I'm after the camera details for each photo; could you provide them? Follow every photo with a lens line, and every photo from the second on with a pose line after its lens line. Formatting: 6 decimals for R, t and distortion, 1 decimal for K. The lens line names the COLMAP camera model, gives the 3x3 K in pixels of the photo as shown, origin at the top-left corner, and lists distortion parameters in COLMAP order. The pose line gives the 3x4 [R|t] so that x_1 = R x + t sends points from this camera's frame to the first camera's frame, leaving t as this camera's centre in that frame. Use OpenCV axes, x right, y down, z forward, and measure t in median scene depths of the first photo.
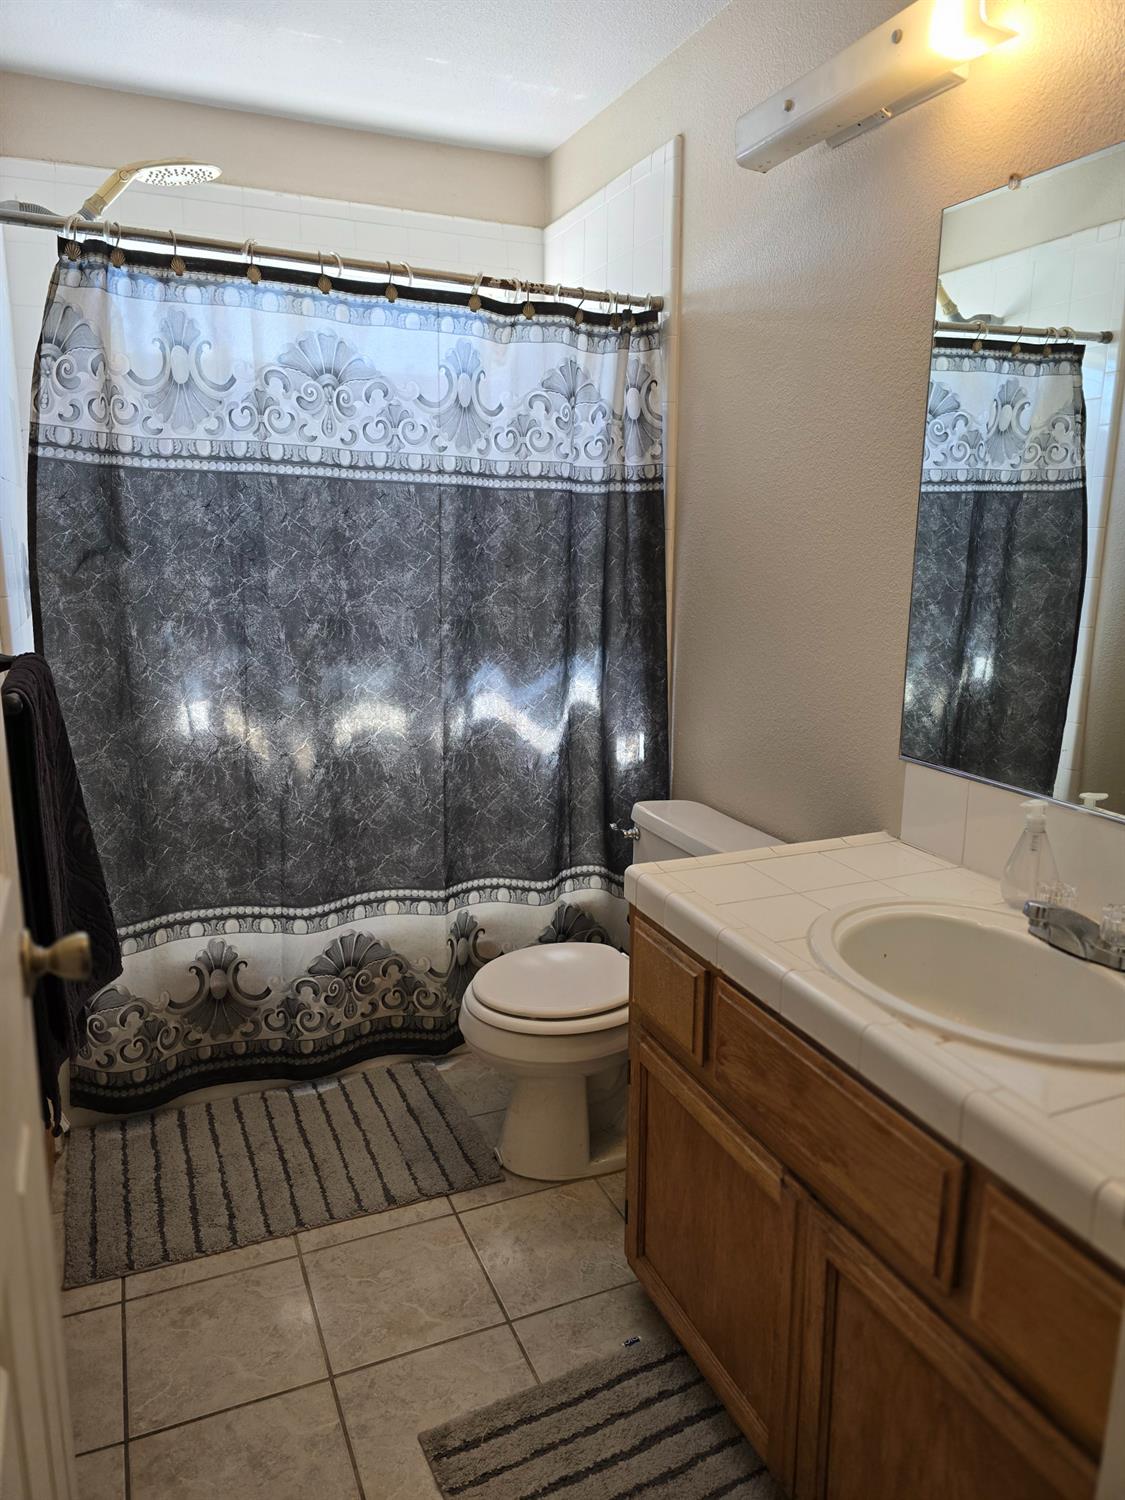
lens RADIAL K [[1006.9, 0, 570.1], [0, 1006.9, 729.0], [0, 0, 1]] dist [0.005067, -0.008846]
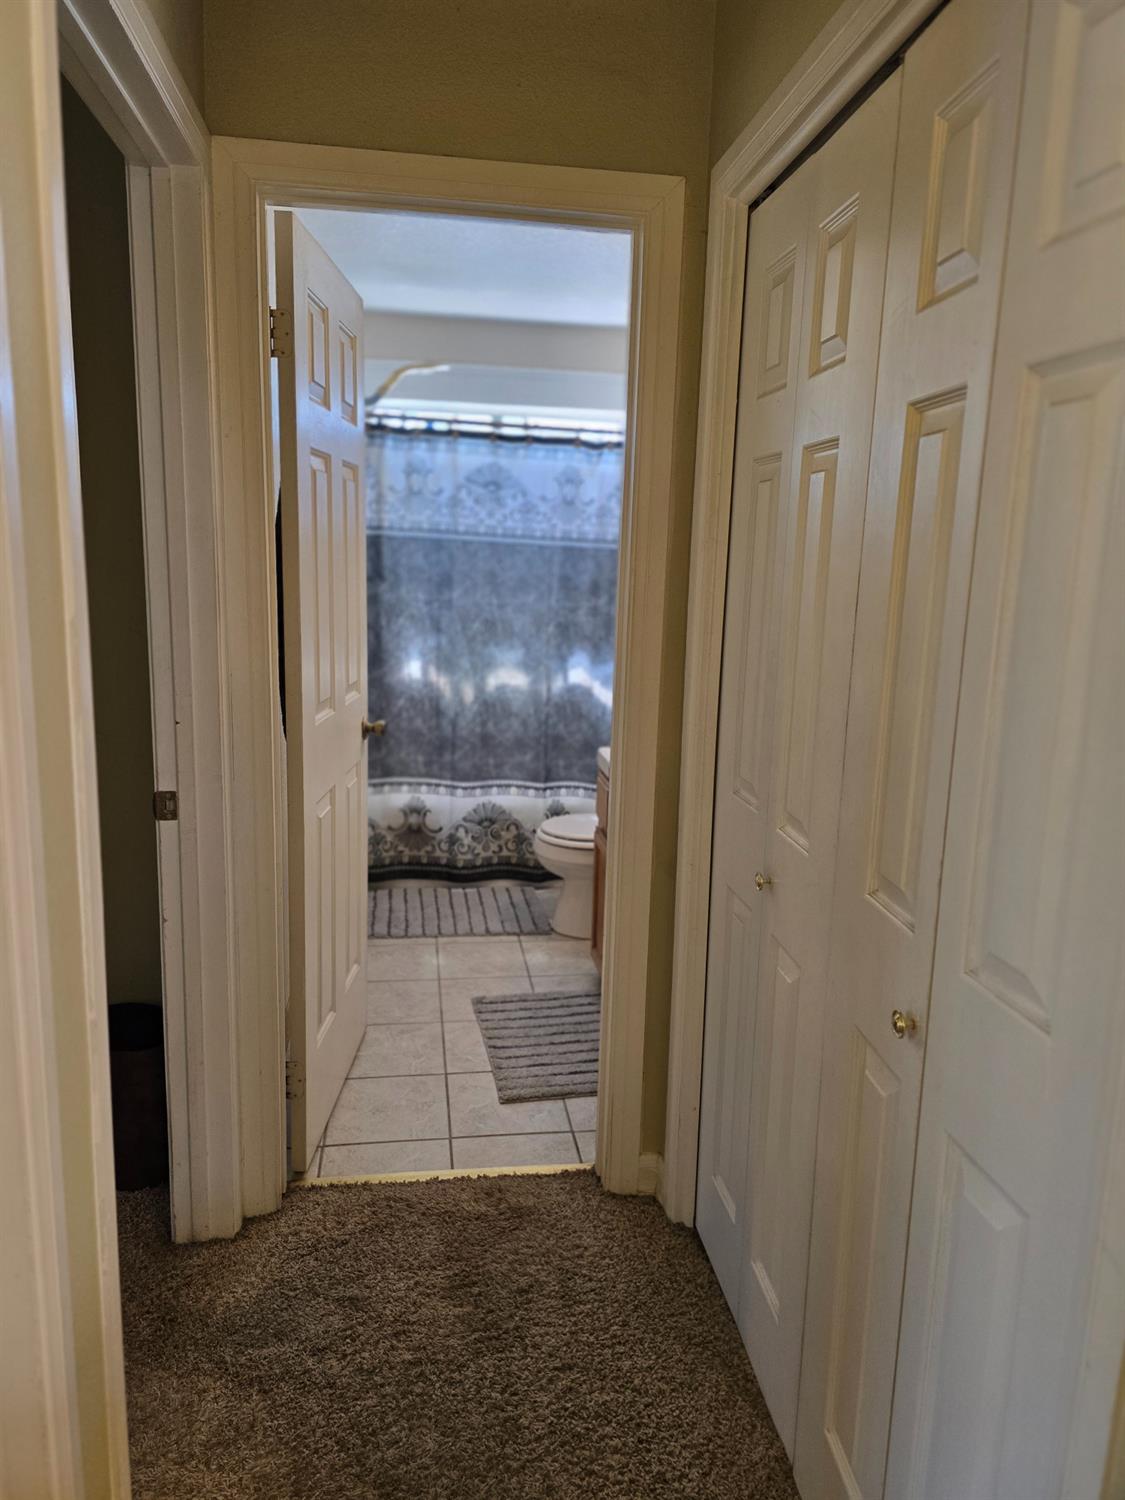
lens RADIAL K [[1006.9, 0, 564.9], [0, 1006.9, 749.2], [0, 0, 1]] dist [0.005067, -0.008846]
pose [[0.963705, 0.068819, -0.257947, 0.368967], [-0.071405, 0.997447, -0.000659, 0.109306], [0.257243, 0.019054, 0.966159, -0.679444]]
